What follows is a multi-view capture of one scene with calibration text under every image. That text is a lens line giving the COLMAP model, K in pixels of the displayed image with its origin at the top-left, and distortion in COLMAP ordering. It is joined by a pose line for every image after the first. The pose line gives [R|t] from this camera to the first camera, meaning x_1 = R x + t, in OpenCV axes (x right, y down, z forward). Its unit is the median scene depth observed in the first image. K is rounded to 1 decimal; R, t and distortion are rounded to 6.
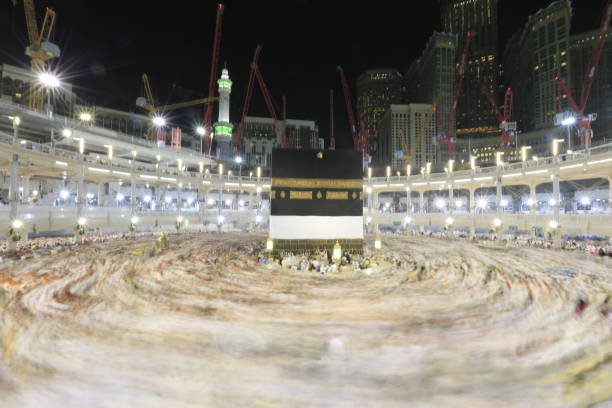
lens RADIAL K [[283.2, 0, 307.7], [0, 283.2, 205.7], [0, 0, 1]] dist [-0.049144, 0.016682]
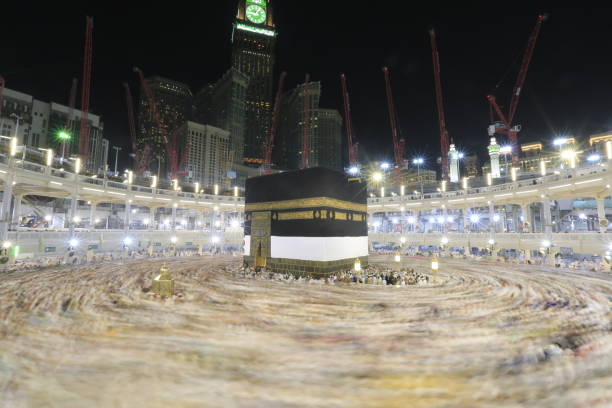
lens RADIAL K [[283.2, 0, 307.5], [0, 283.2, 203.5], [0, 0, 1]] dist [-0.049144, 0.016682]
pose [[0.686194, 0.072564, 0.723790, -0.104055], [-0.017010, 0.996341, -0.083763, 0.000658], [-0.727219, 0.045166, 0.684918, 0.048201]]
